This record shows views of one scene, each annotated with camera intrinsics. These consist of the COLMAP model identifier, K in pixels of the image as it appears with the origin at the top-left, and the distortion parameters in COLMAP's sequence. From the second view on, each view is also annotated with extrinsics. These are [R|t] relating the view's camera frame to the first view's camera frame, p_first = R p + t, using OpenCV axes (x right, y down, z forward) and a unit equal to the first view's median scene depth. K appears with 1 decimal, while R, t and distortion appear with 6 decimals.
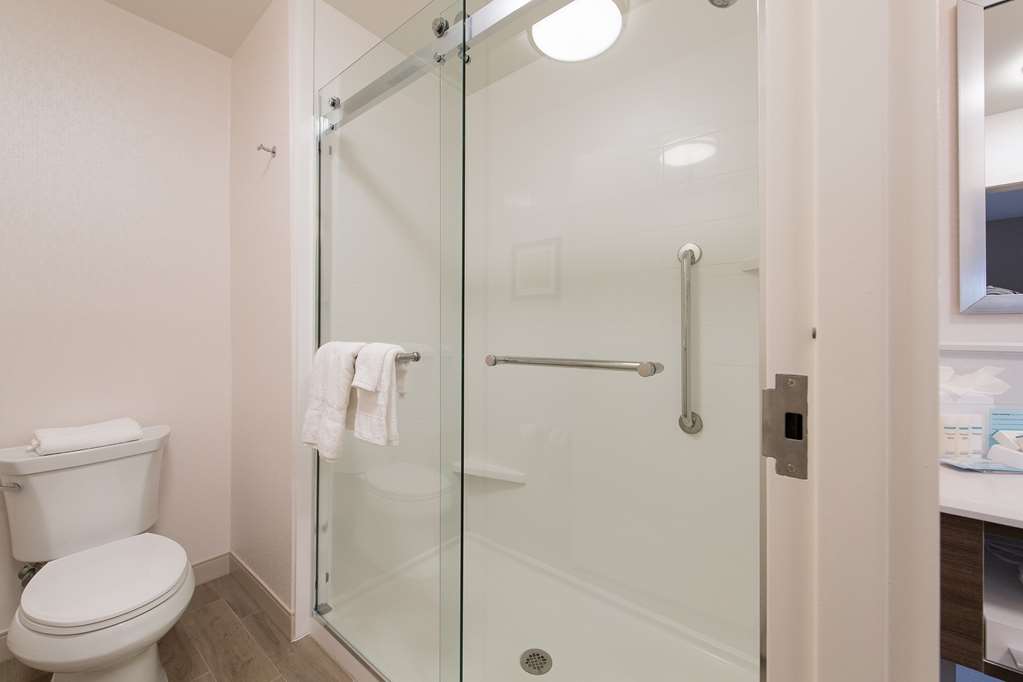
lens RADIAL K [[401.2, 0, 511.9], [0, 401.2, 335.0], [0, 0, 1]] dist [0.003082, -0.000543]
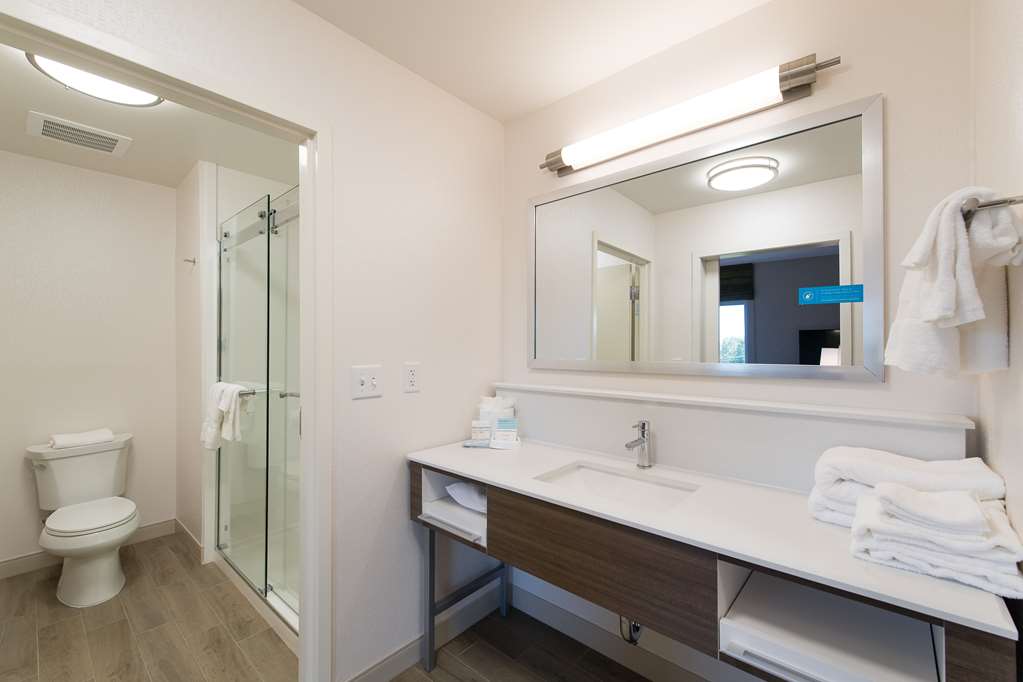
lens RADIAL K [[429.1, 0, 511.2], [0, 429.1, 343.5], [0, 0, 1]] dist [0.003290, 0.000735]
pose [[0.999059, -0.009870, -0.042234, 0.798008], [0.009442, 0.999902, -0.010335, -0.107705], [0.042332, 0.009926, 0.999054, -0.709898]]
